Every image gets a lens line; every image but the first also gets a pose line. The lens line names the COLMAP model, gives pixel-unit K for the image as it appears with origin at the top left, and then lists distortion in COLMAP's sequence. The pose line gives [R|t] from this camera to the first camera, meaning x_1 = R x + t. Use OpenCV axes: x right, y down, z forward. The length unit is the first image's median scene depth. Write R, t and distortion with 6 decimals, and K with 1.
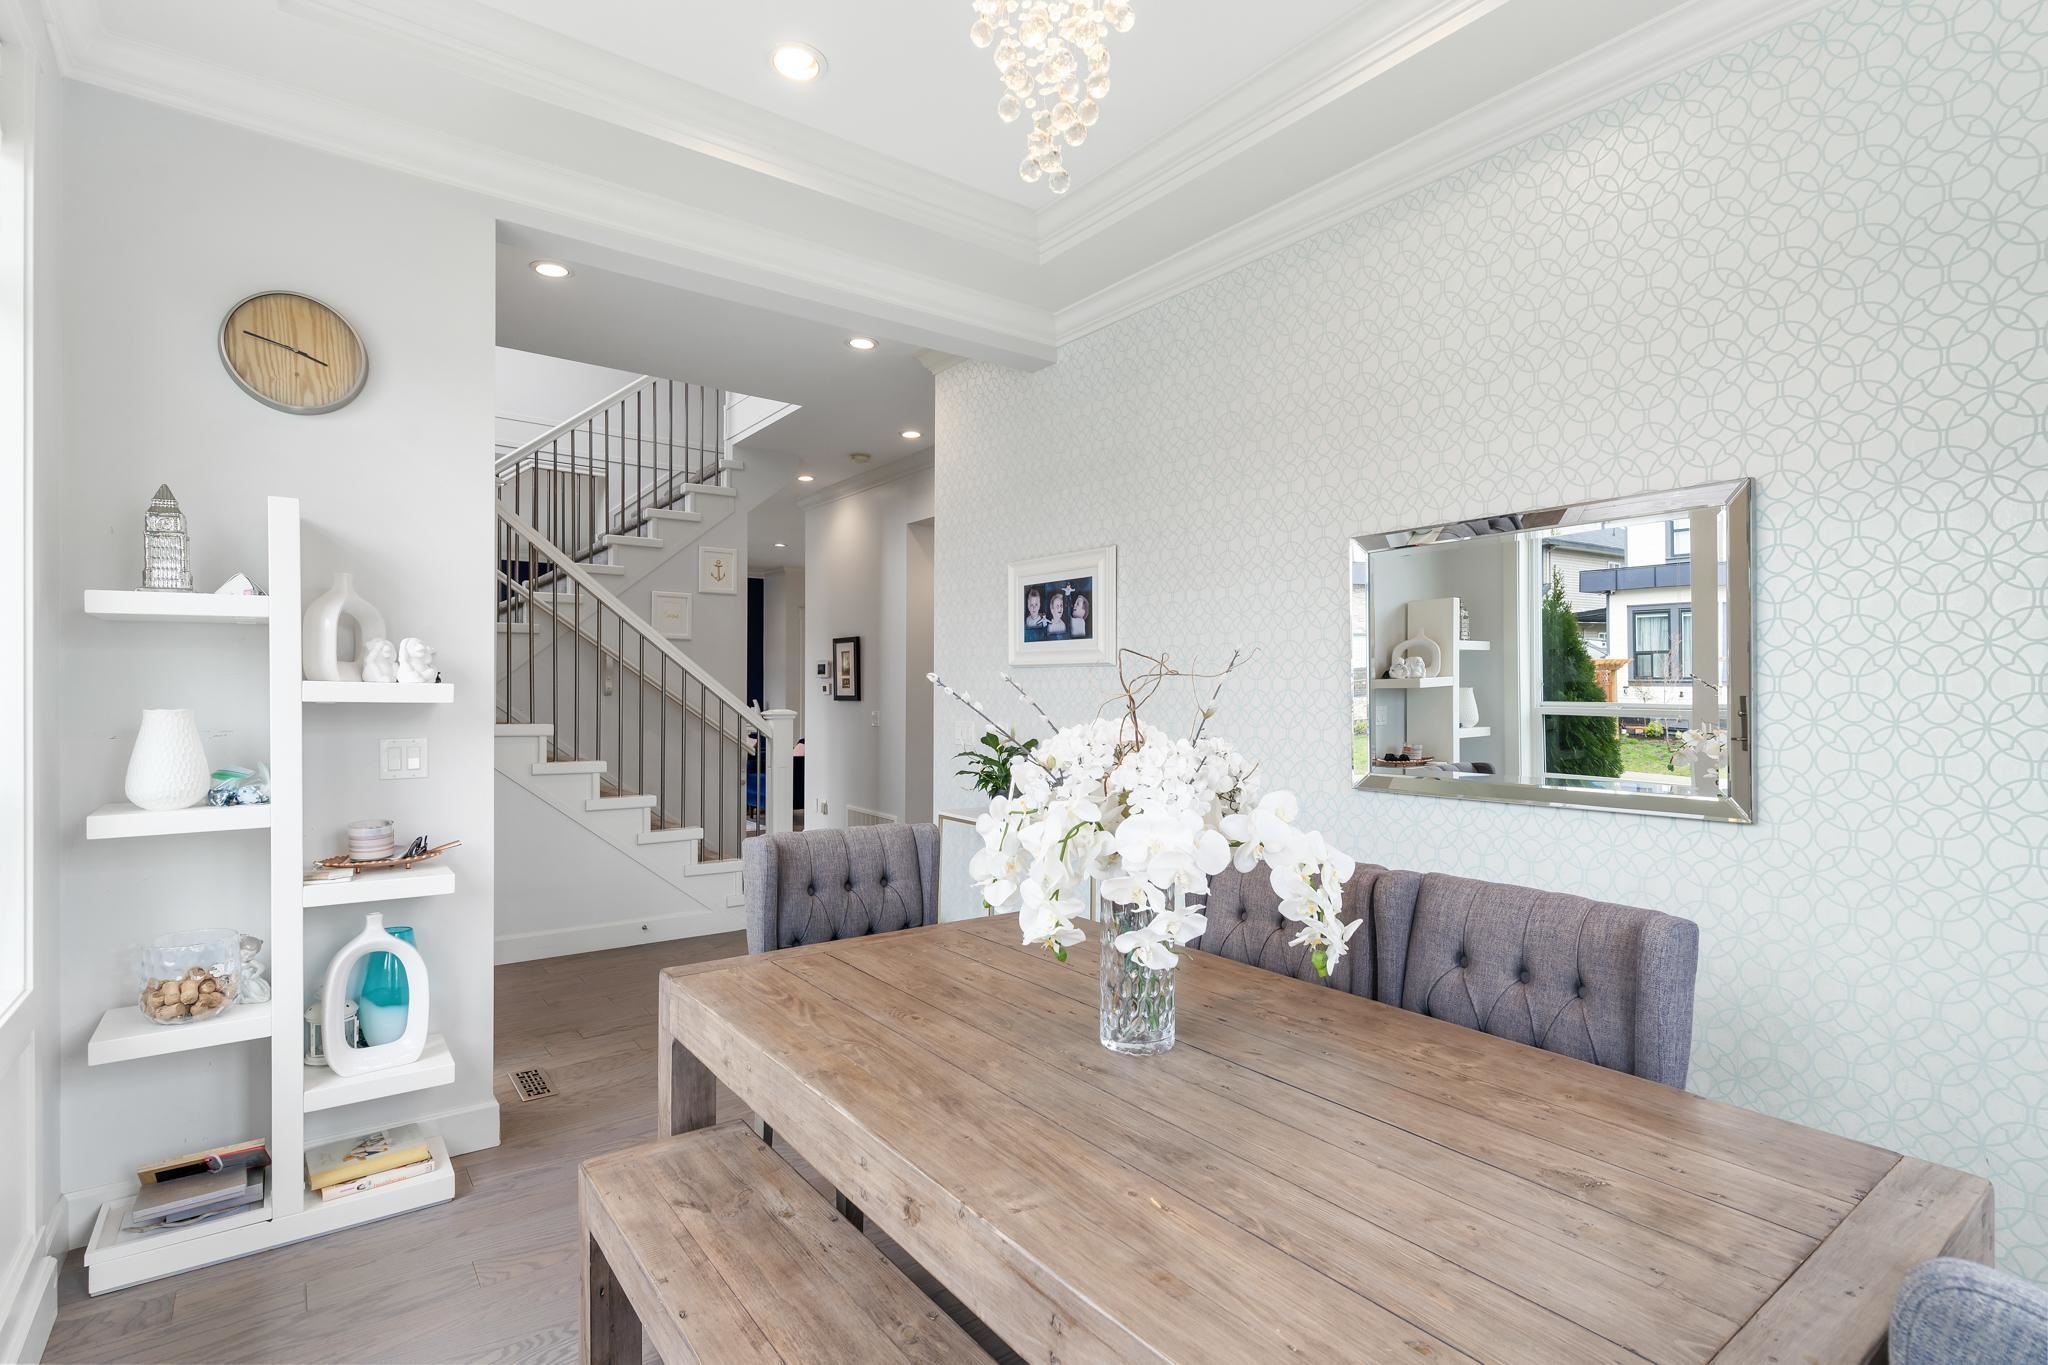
lens RADIAL K [[981.3, 0, 1020.9], [0, 981.3, 690.2], [0, 0, 1]] dist [0.003358, -0.001455]
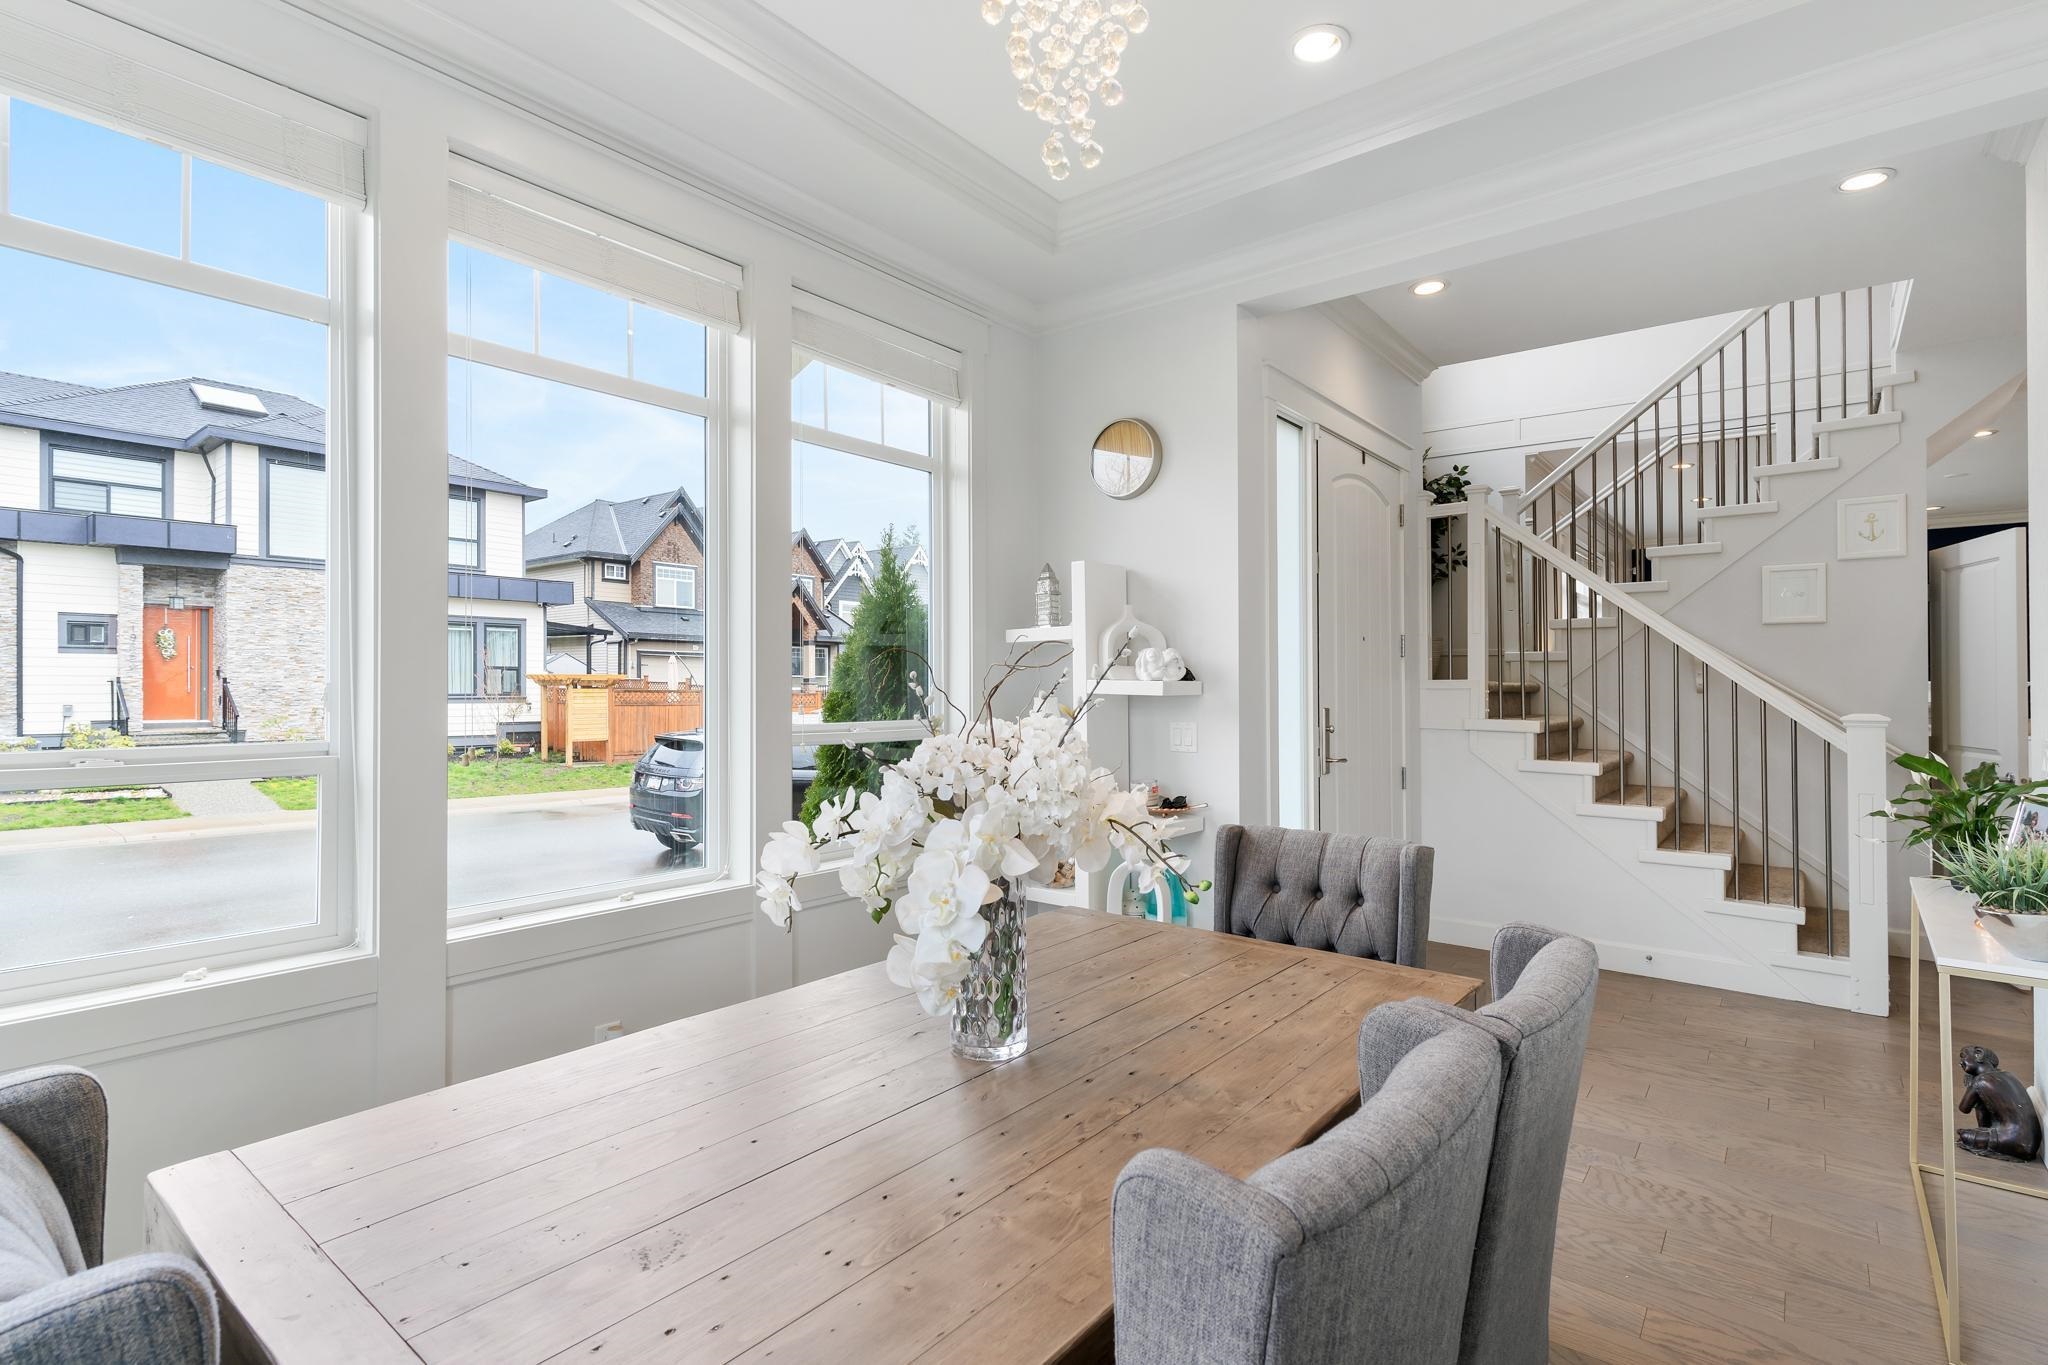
lens RADIAL K [[981.3, 0, 1023.3], [0, 981.3, 676.7], [0, 0, 1]] dist [0.003358, -0.001455]
pose [[0.251501, -0.009752, -0.967808, 0.666021], [-0.000367, 0.999948, -0.010171, 0.000985], [0.967857, 0.002913, 0.251485, 0.489953]]
